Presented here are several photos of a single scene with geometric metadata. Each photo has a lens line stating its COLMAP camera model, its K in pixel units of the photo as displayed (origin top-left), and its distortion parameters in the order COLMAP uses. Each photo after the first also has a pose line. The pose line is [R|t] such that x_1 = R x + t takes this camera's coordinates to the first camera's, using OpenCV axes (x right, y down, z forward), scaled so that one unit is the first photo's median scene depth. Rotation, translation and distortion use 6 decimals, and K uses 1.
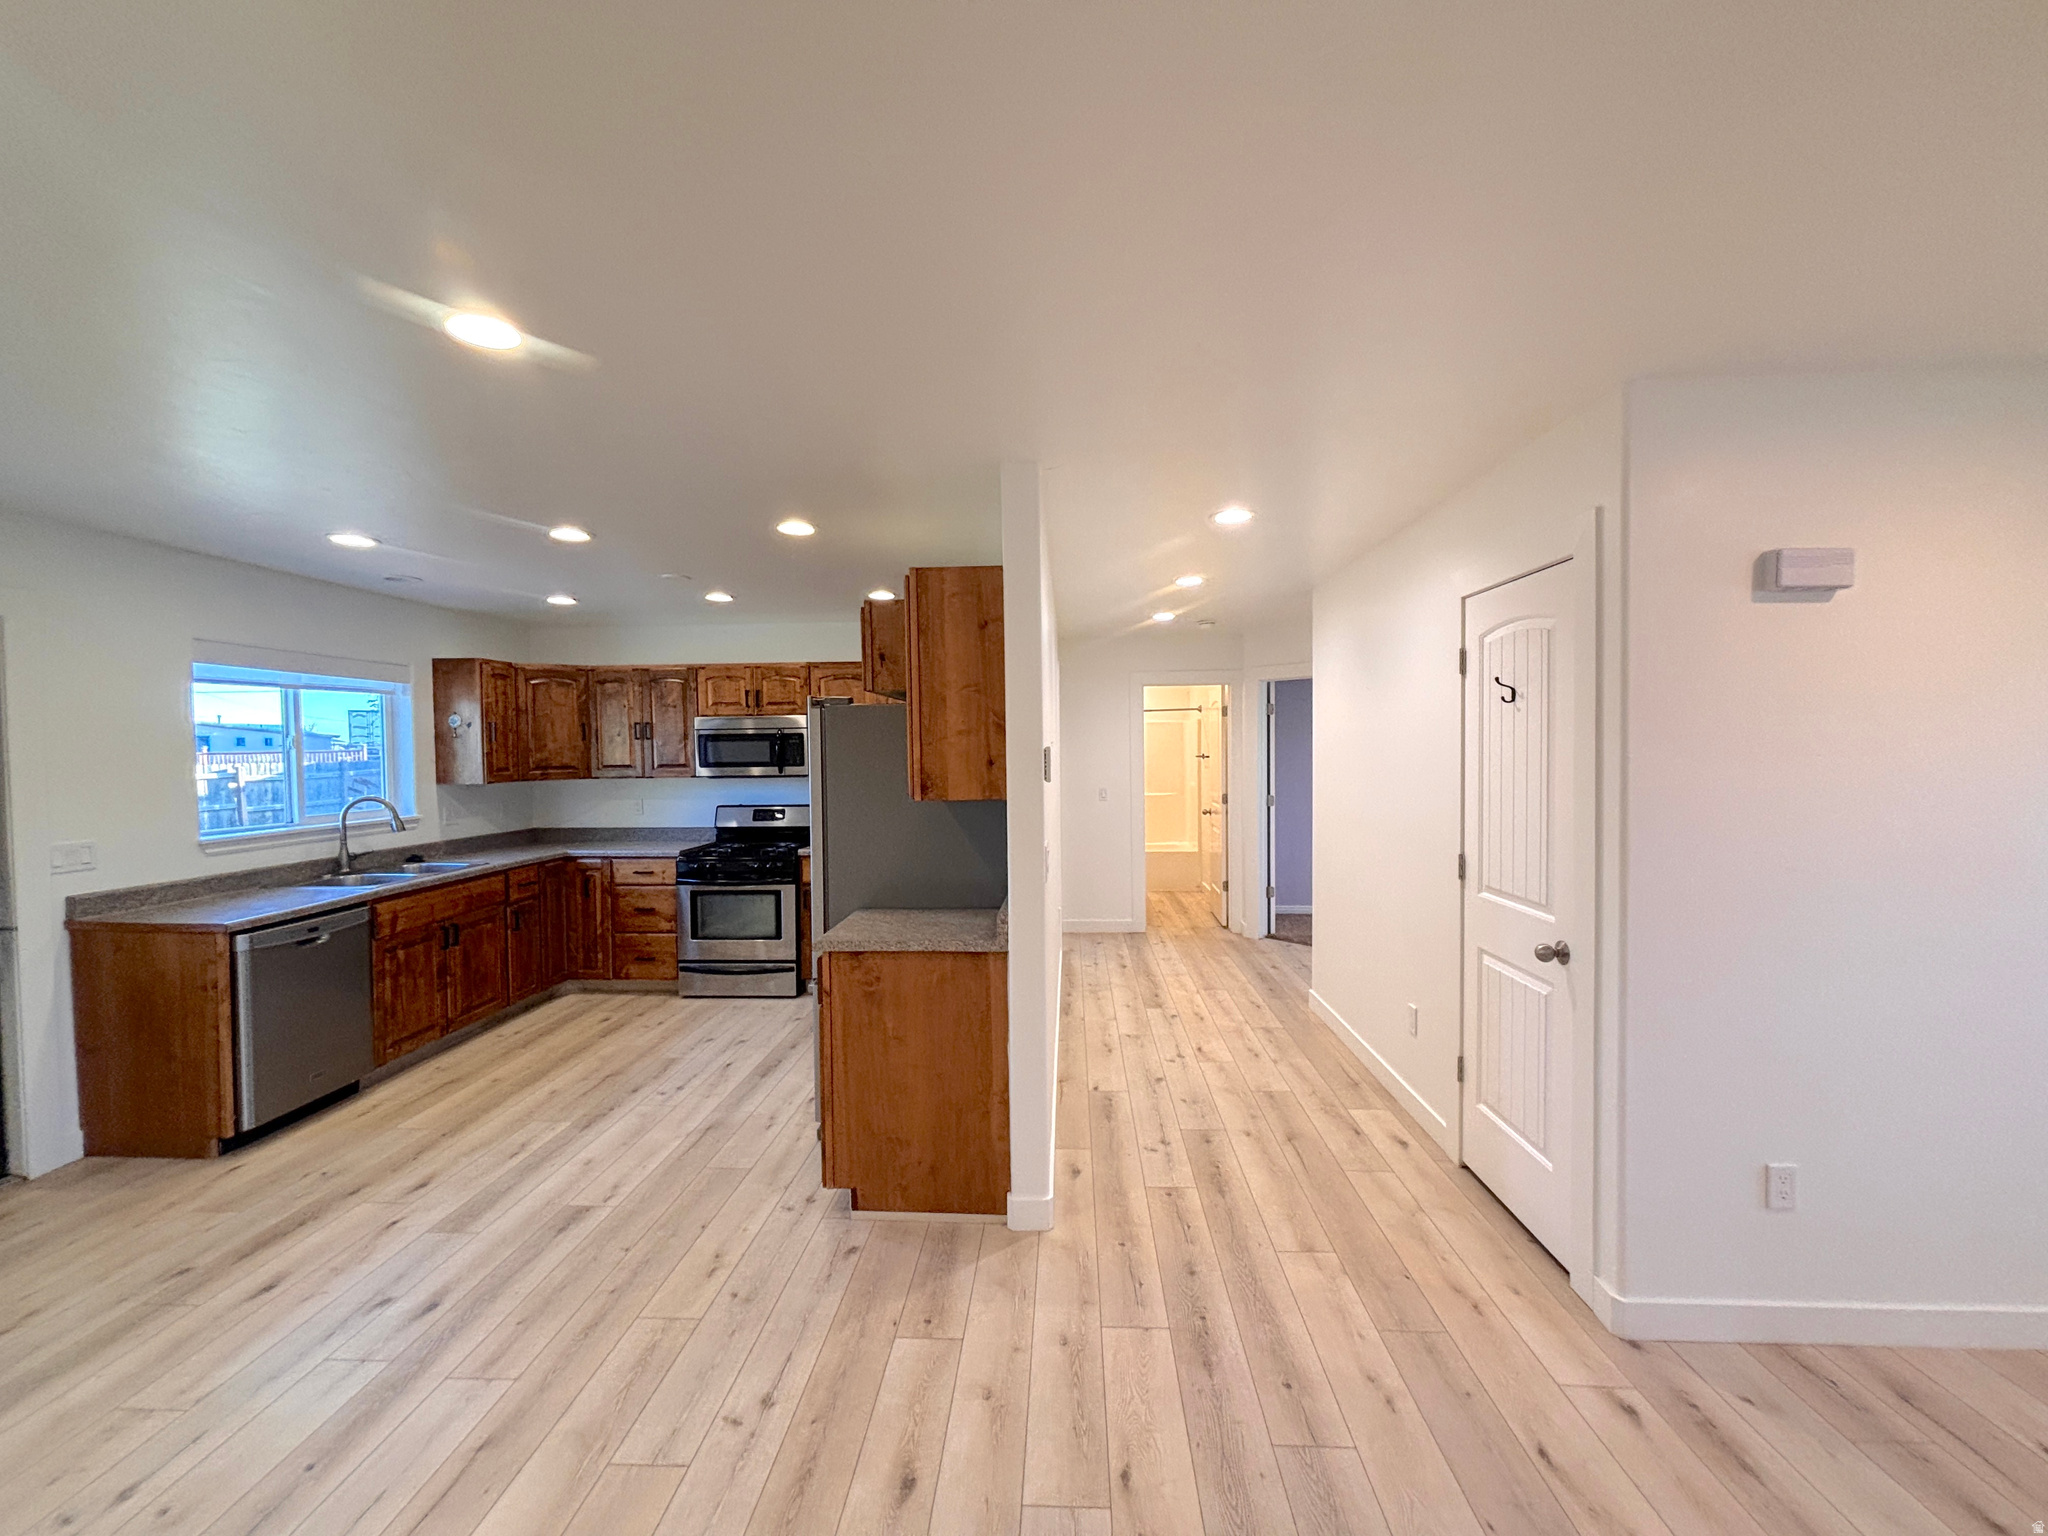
lens RADIAL K [[833.2, 0, 1021.7], [0, 833.2, 770.5], [0, 0, 1]] dist [-0.008584, 0.007012]
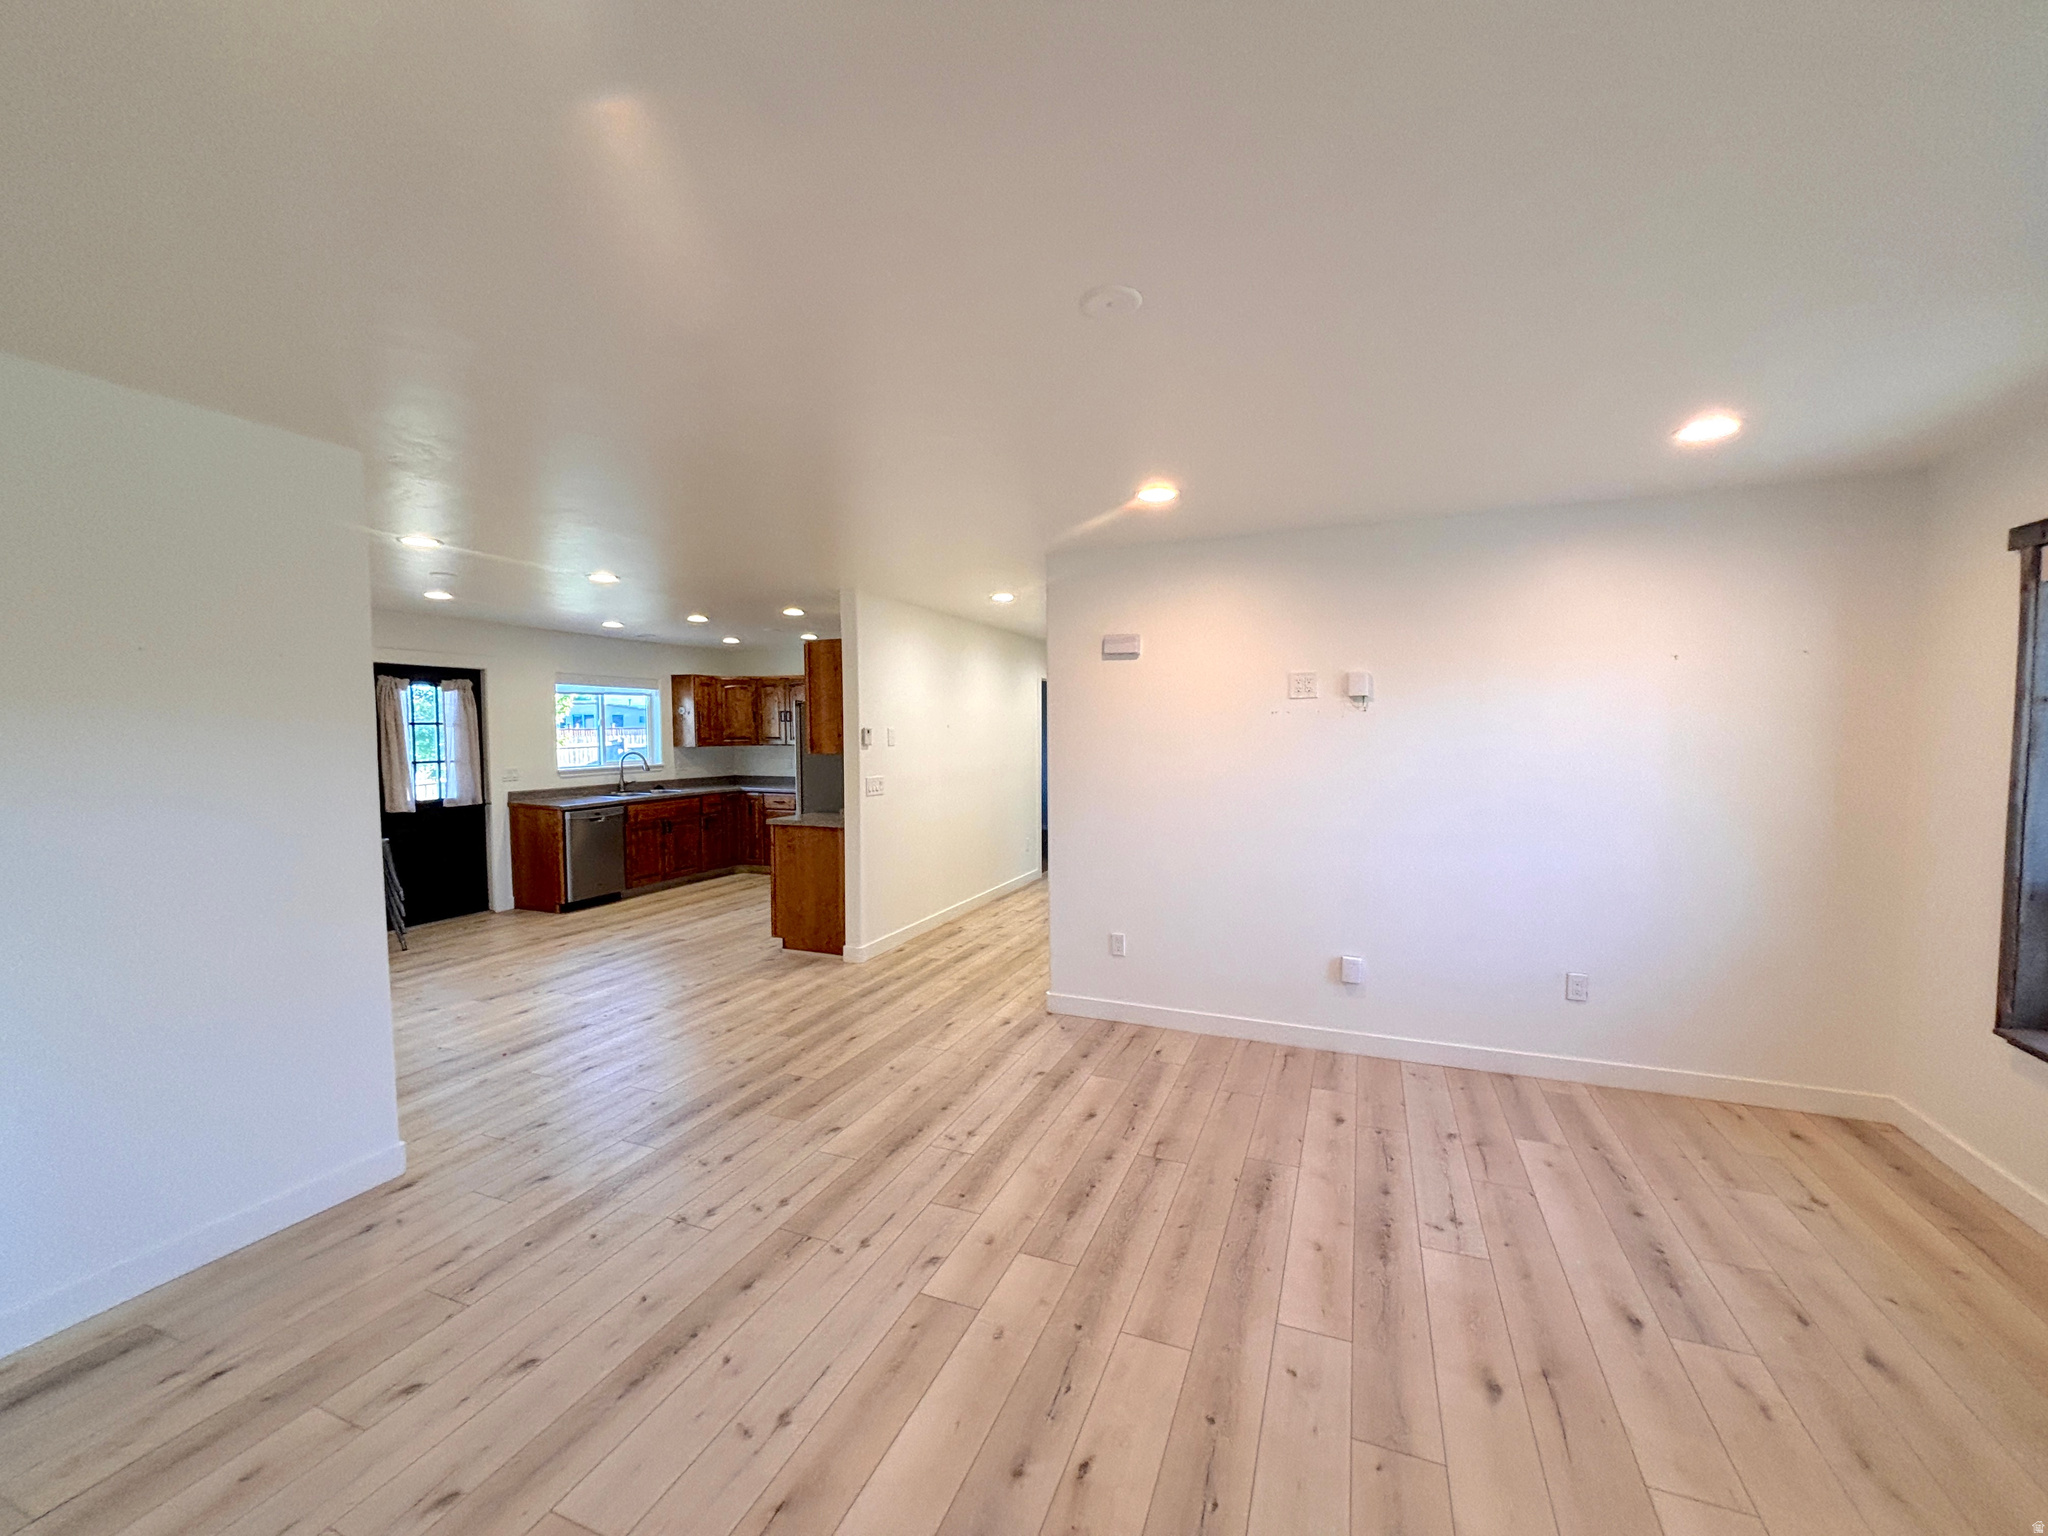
lens RADIAL K [[824.8, 0, 1024.0], [0, 824.8, 768.0], [0, 0, 1]] dist [0.003610, -0.000311]
pose [[0.946690, 0.022494, -0.321359, 0.713295], [-0.015486, 0.999584, 0.024346, 0.009817], [0.321772, -0.018071, 0.946645, -0.529826]]
